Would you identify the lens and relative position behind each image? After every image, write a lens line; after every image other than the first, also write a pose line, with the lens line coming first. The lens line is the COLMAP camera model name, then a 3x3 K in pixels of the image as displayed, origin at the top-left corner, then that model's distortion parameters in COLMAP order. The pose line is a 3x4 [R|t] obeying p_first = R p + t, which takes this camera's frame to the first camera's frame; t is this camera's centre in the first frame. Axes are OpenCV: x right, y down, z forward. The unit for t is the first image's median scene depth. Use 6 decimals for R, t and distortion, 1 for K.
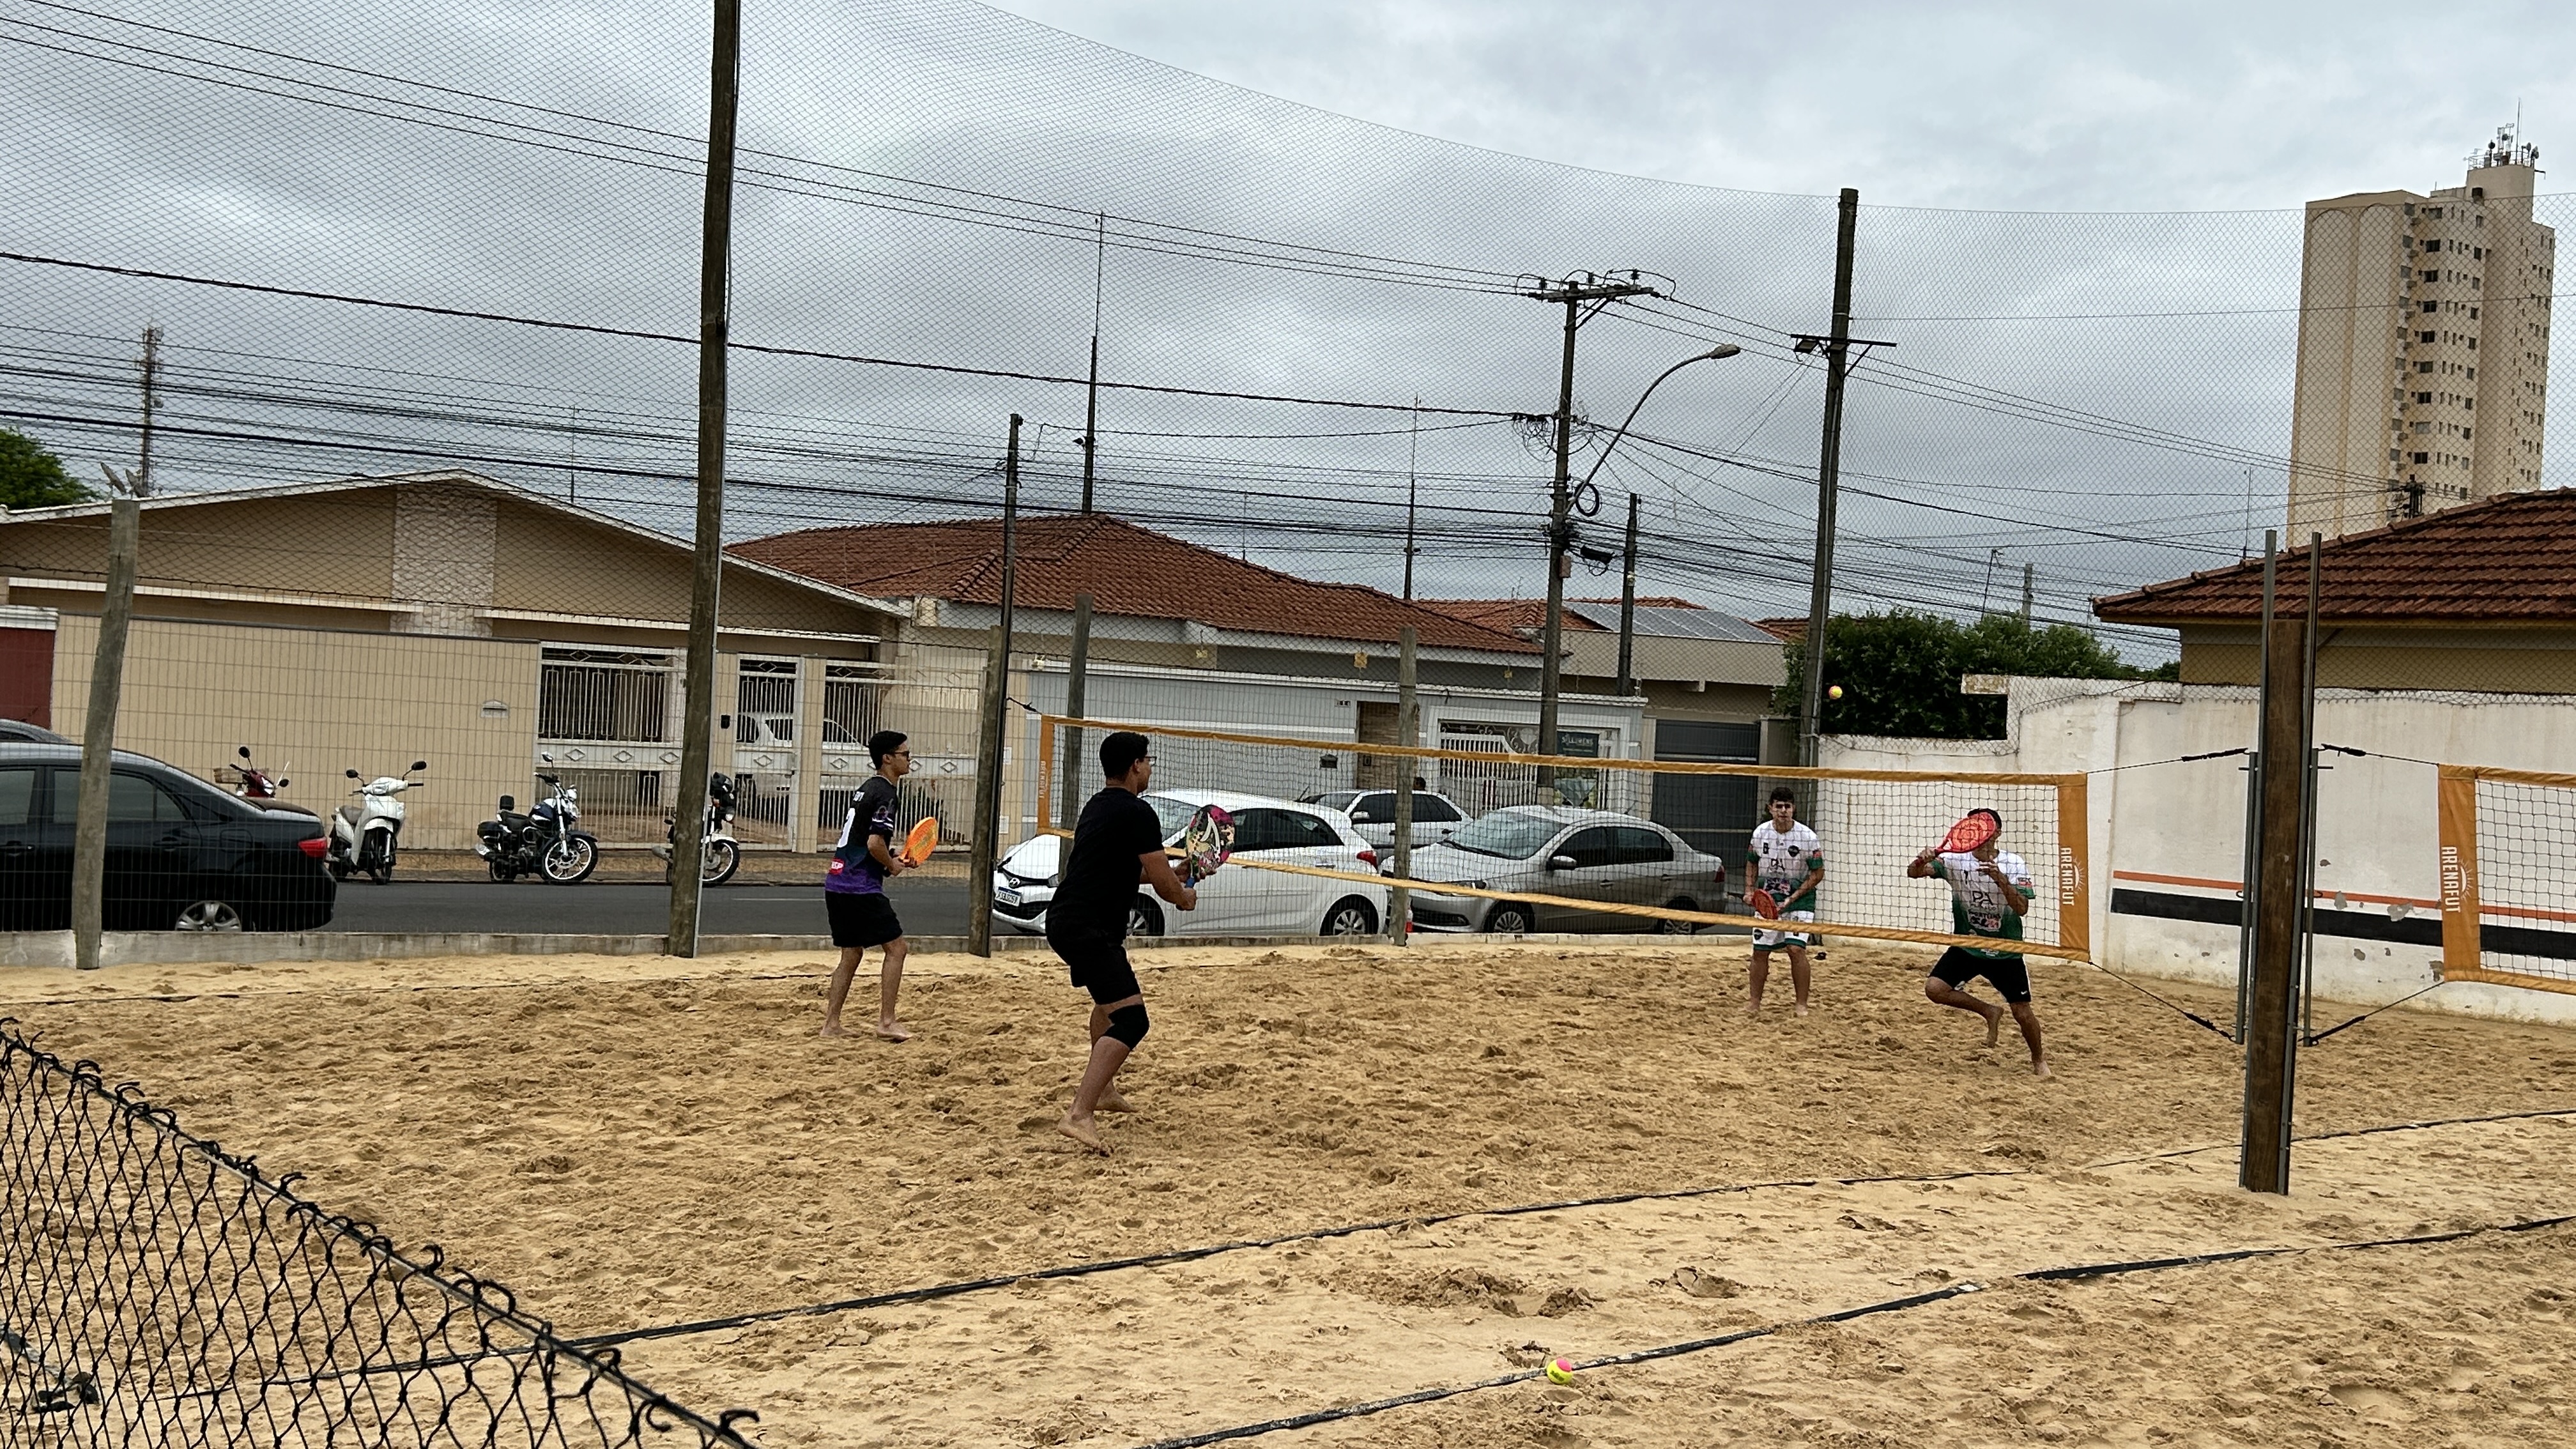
lens RADIAL K [[2625.7, 0, 1306.6], [0, 2625.7, 741.4], [0, 0, 1]] dist [0.160762, -0.359249]
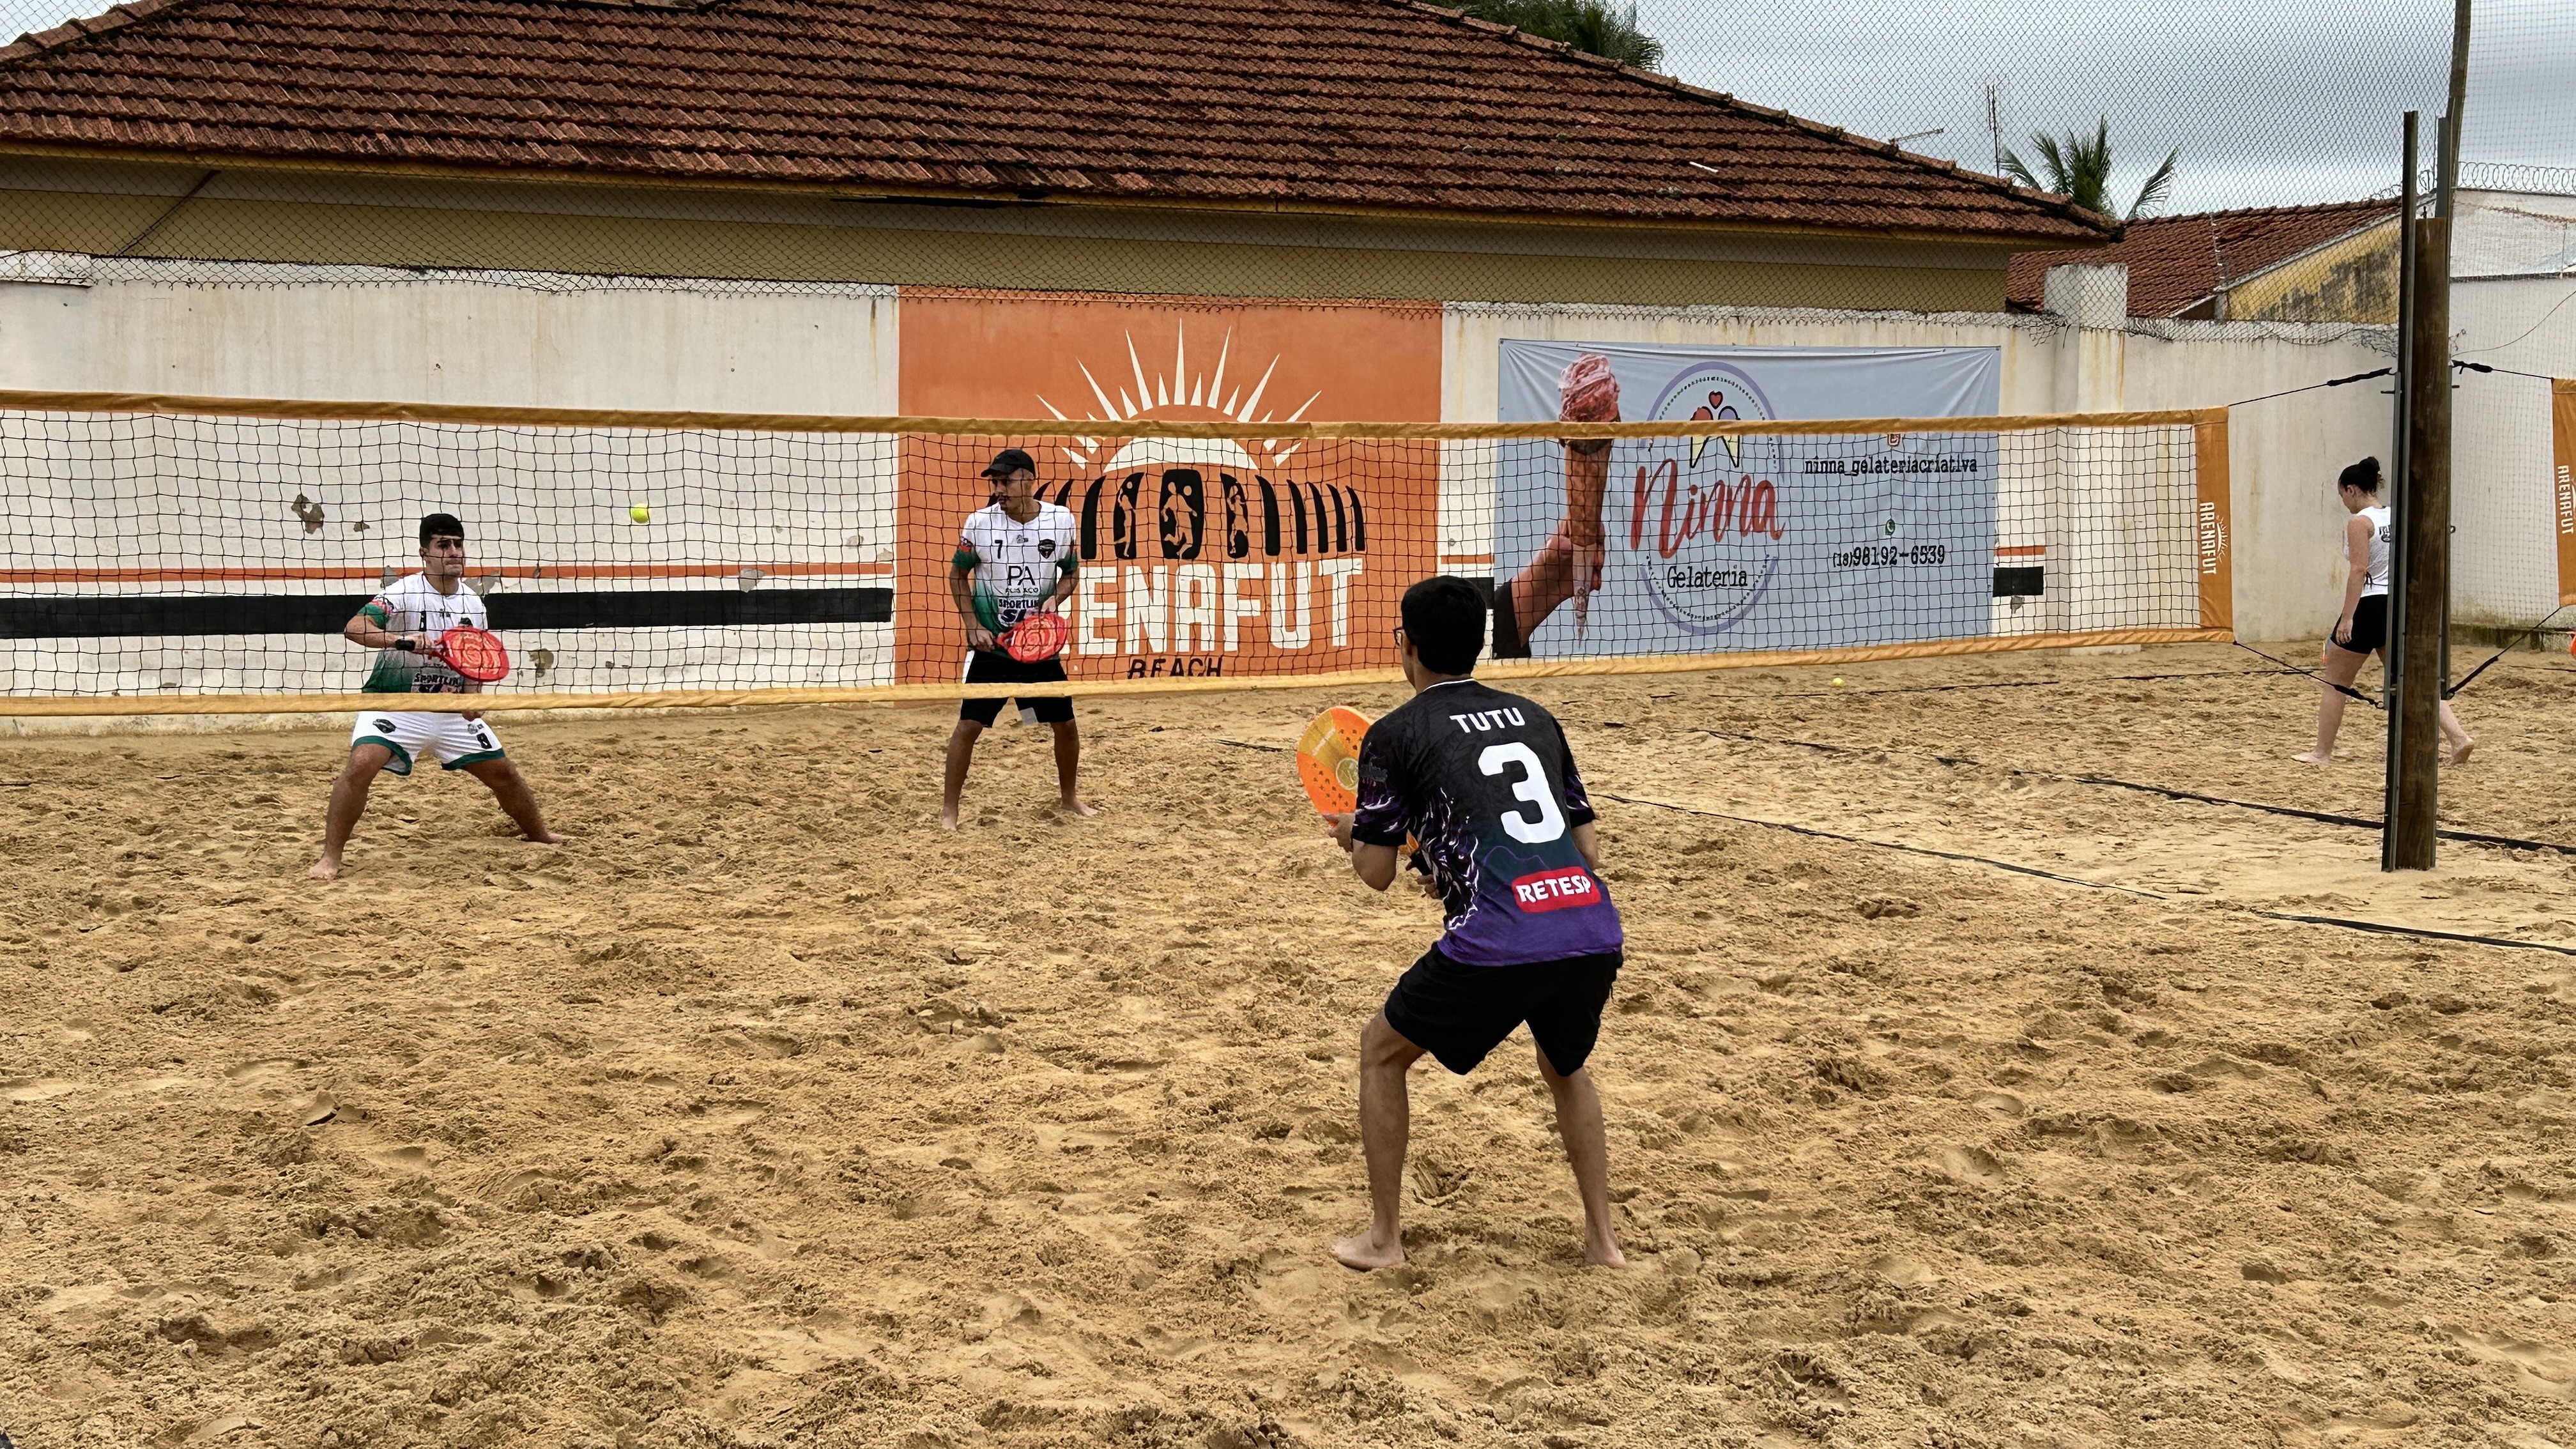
lens RADIAL K [[3425.7, 0, 1259.1], [0, 3425.7, 749.3], [0, 0, 1]] dist [0.218500, -0.702143]
pose [[0.194537, -0.140320, 0.970807, -1.332846], [0.010996, 0.989965, 0.140885, -0.061071], [-0.980834, -0.016732, 0.194128, 1.844042]]
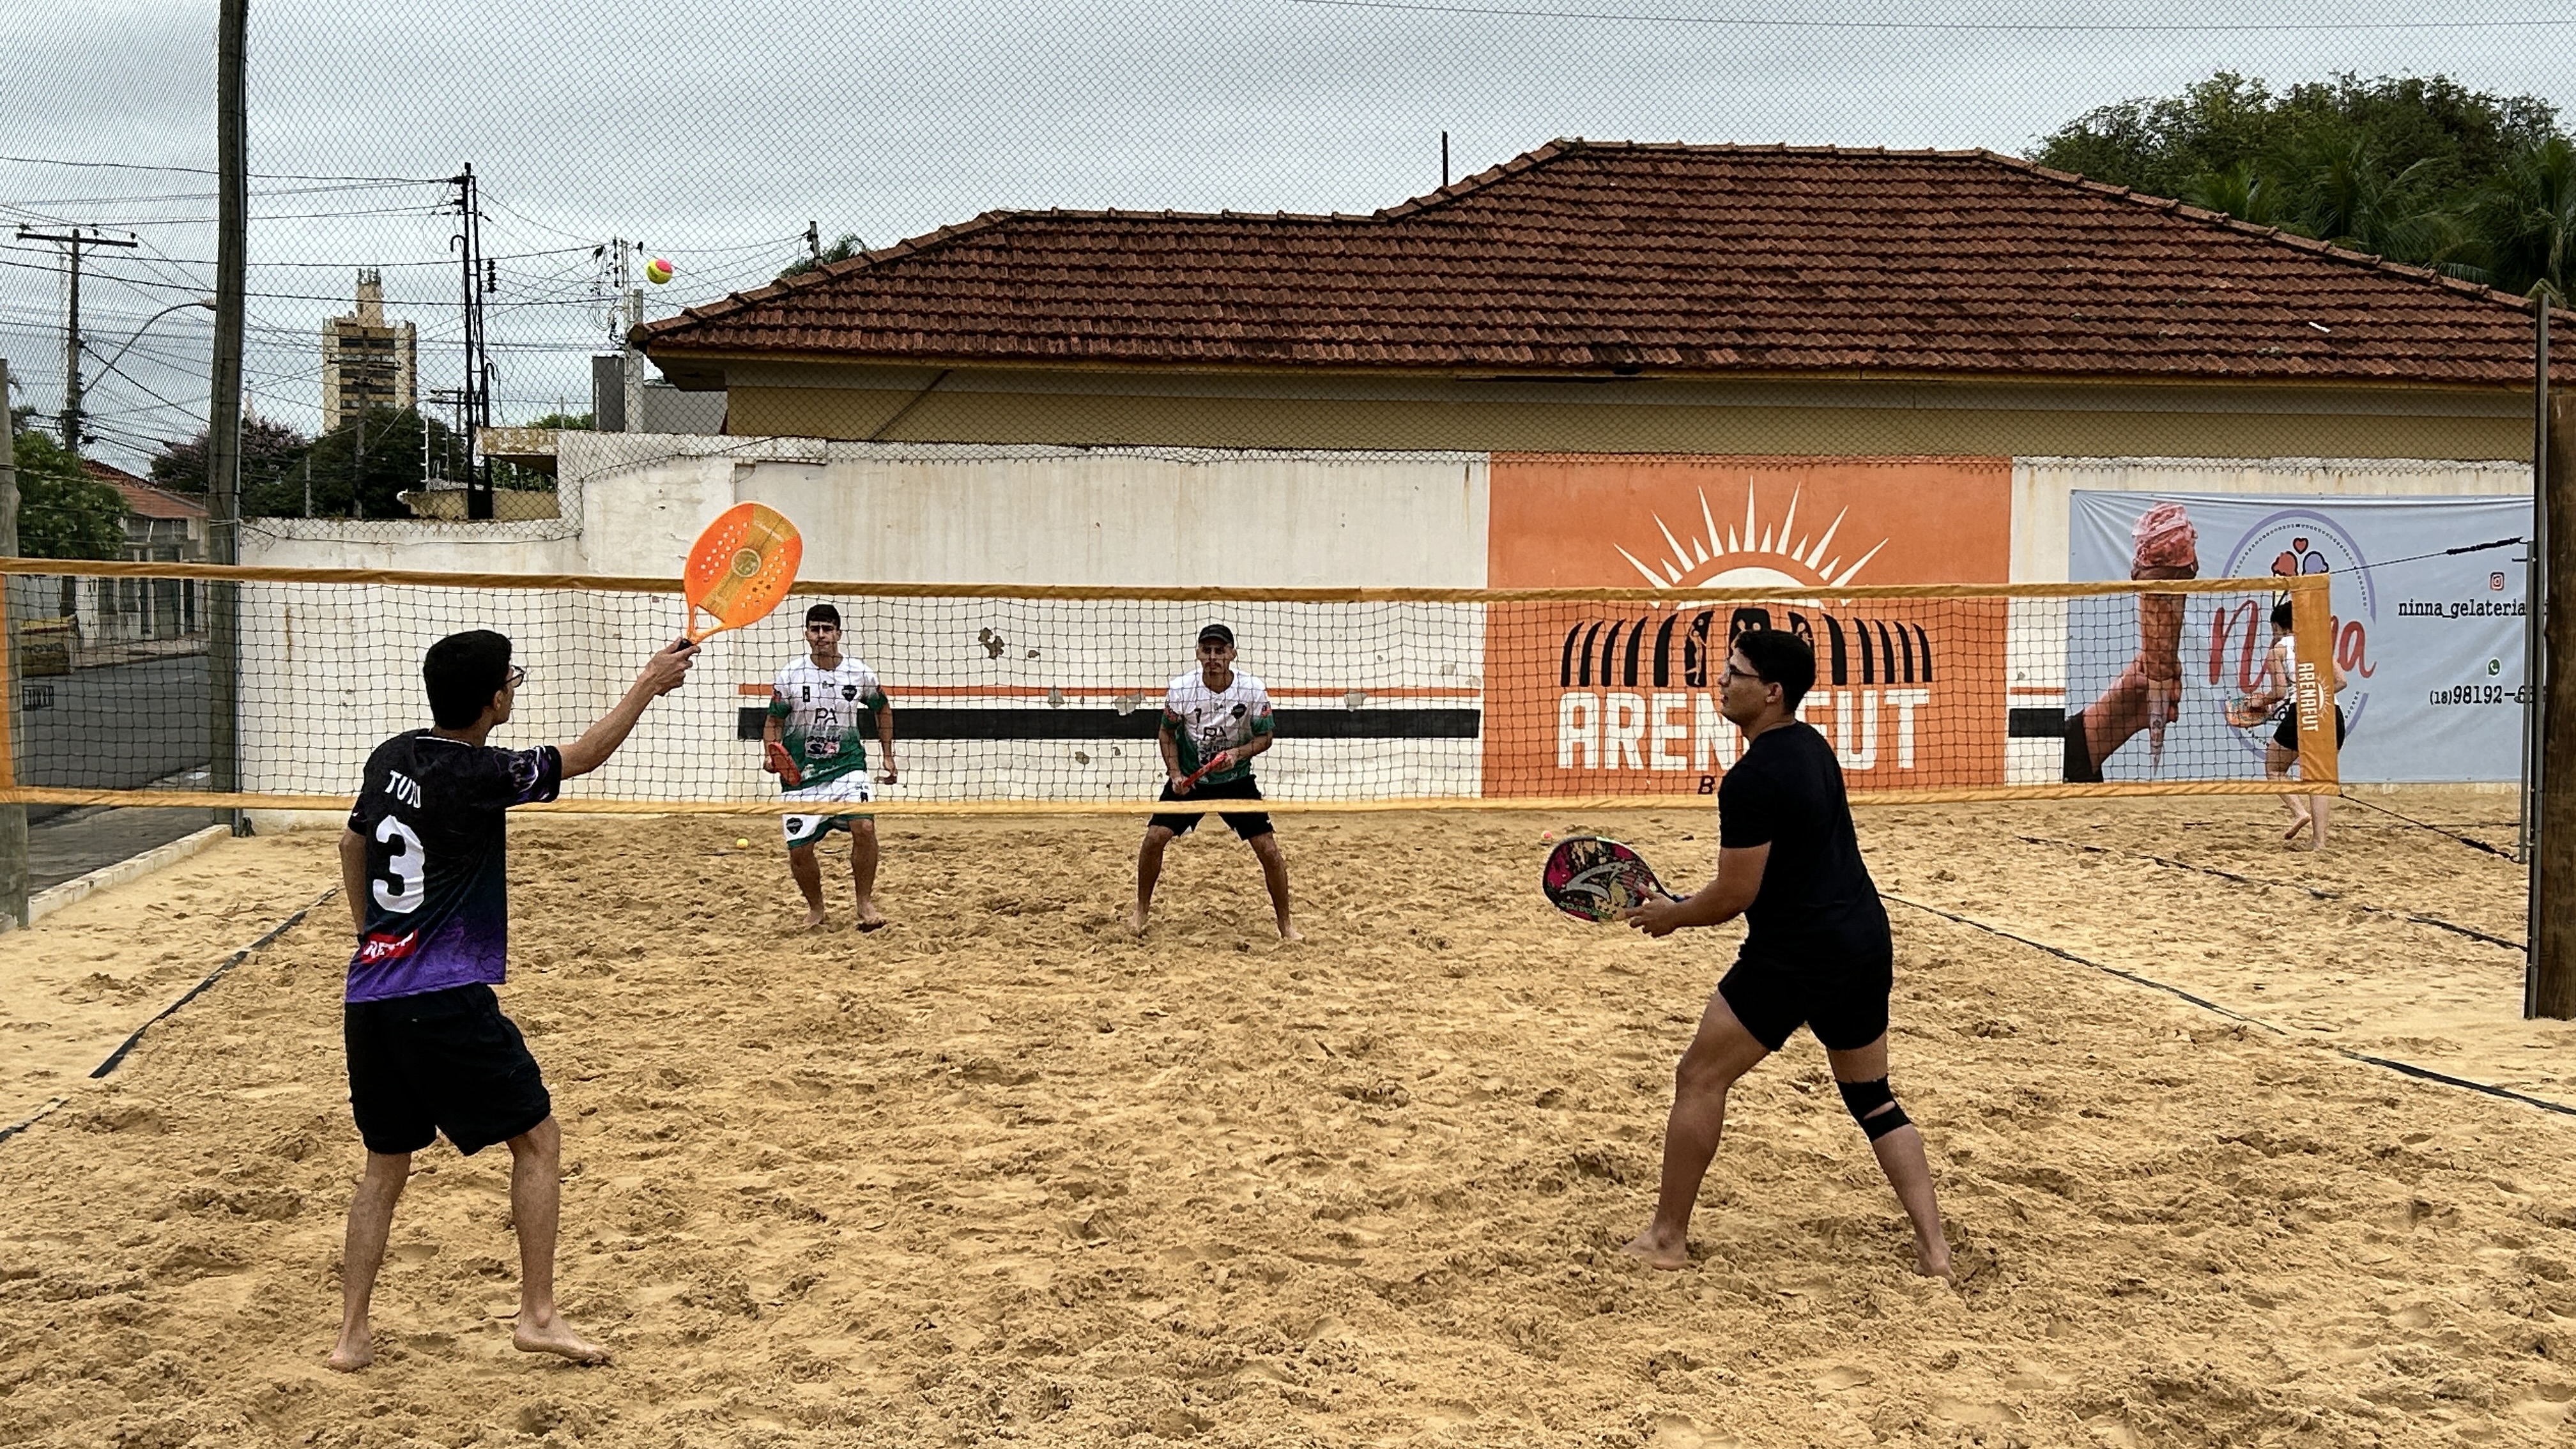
lens RADIAL K [[3071.3, 0, 1327.4], [0, 3071.3, 688.5], [0, 0, 1]] dist [0.241830, -0.810700]
pose [[0.501998, -0.087728, 0.860408, -1.235602], [0.024402, 0.995883, 0.087304, -0.078751], [-0.864524, -0.022831, 0.502072, 1.325295]]
